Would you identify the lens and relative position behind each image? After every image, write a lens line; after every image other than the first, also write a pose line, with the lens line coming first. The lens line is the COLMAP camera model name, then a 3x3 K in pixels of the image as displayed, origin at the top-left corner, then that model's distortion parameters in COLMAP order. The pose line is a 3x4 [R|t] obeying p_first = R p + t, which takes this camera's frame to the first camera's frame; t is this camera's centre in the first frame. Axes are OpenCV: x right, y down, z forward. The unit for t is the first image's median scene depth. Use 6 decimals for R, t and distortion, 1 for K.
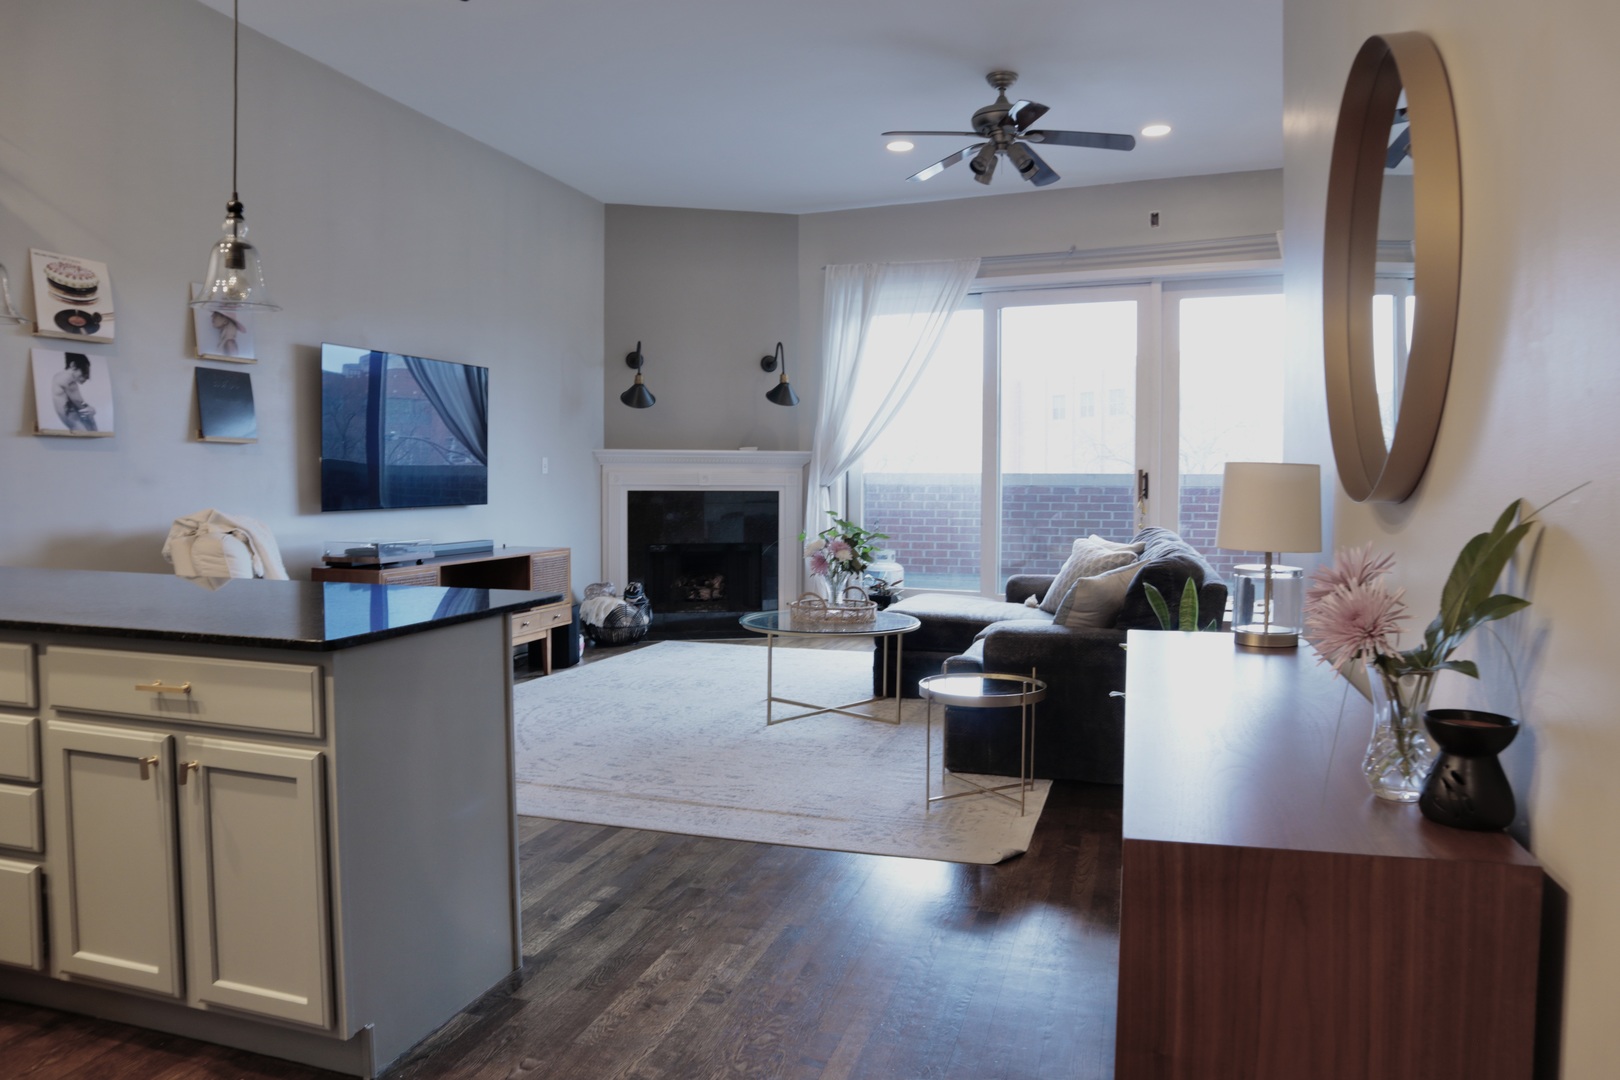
lens RADIAL K [[1192.8, 0, 810.0], [0, 1192.8, 540.0], [0, 0, 1]] dist [-0.003224, -0.001522]
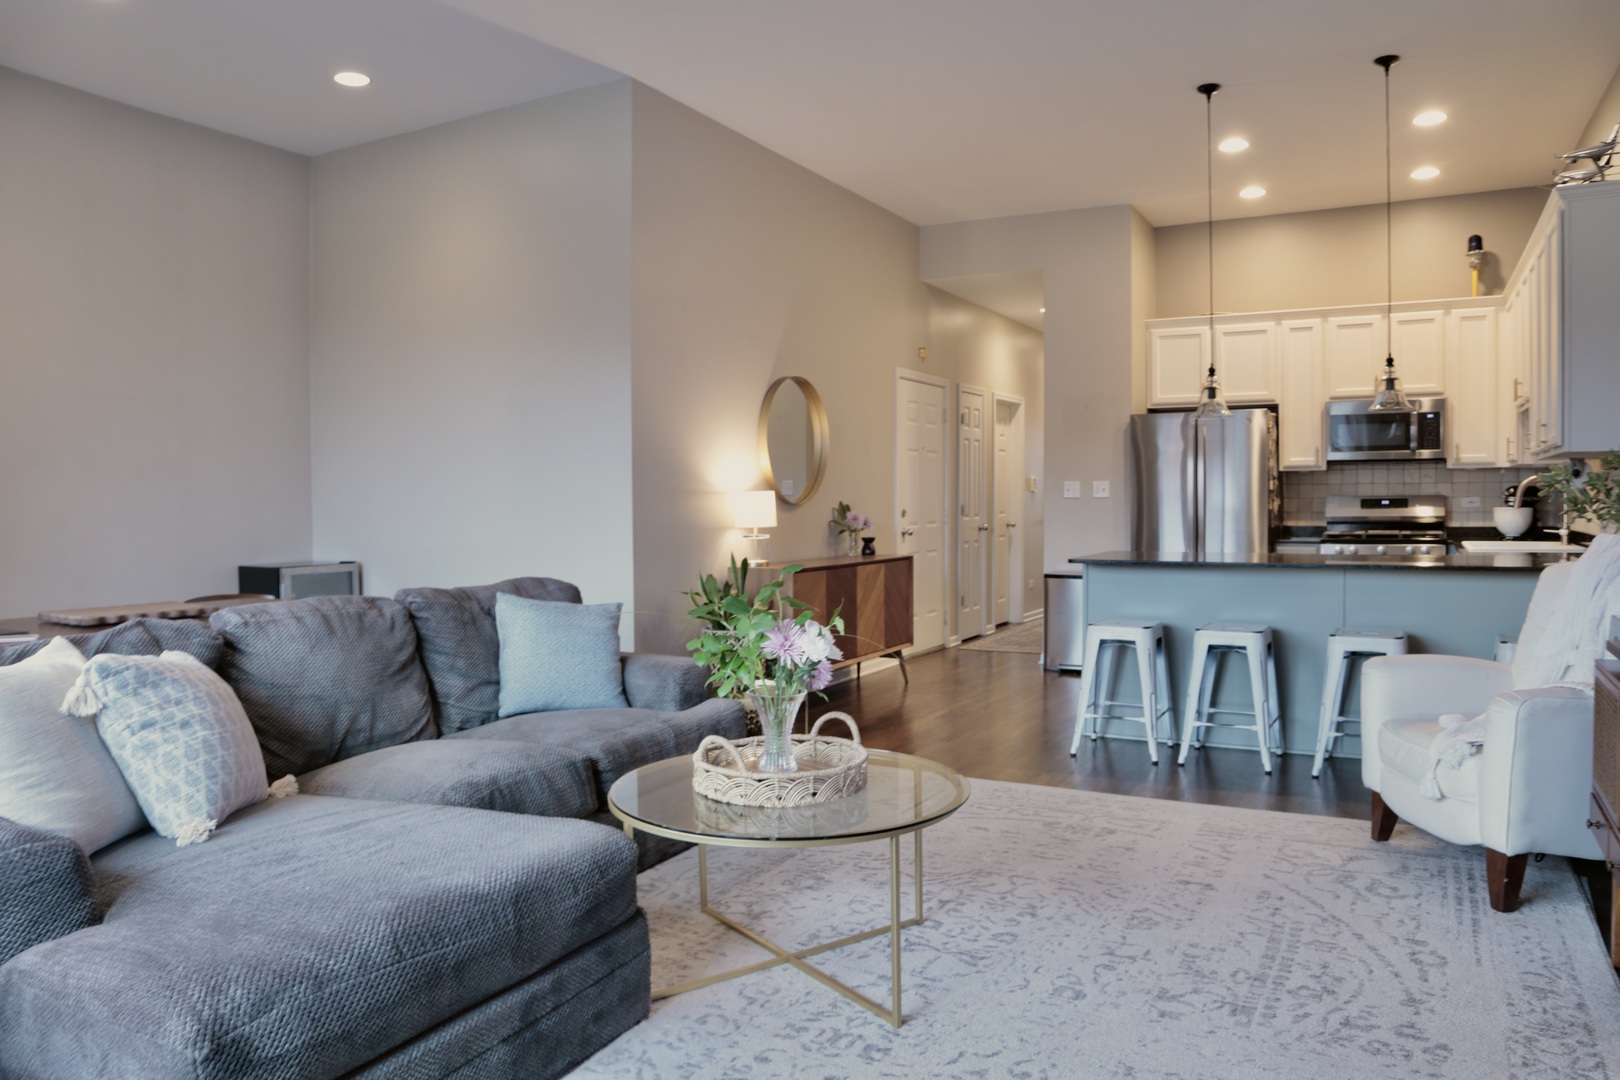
lens RADIAL K [[1121.3, 0, 810.0], [0, 1121.3, 540.0], [0, 0, 1]] dist [-0.108914, -0.000710]
pose [[-0.978648, 0.000733, 0.205542, -0.116788], [0.019746, 0.995704, 0.090463, -0.102002], [-0.204592, 0.092590, -0.974458, 1.905155]]
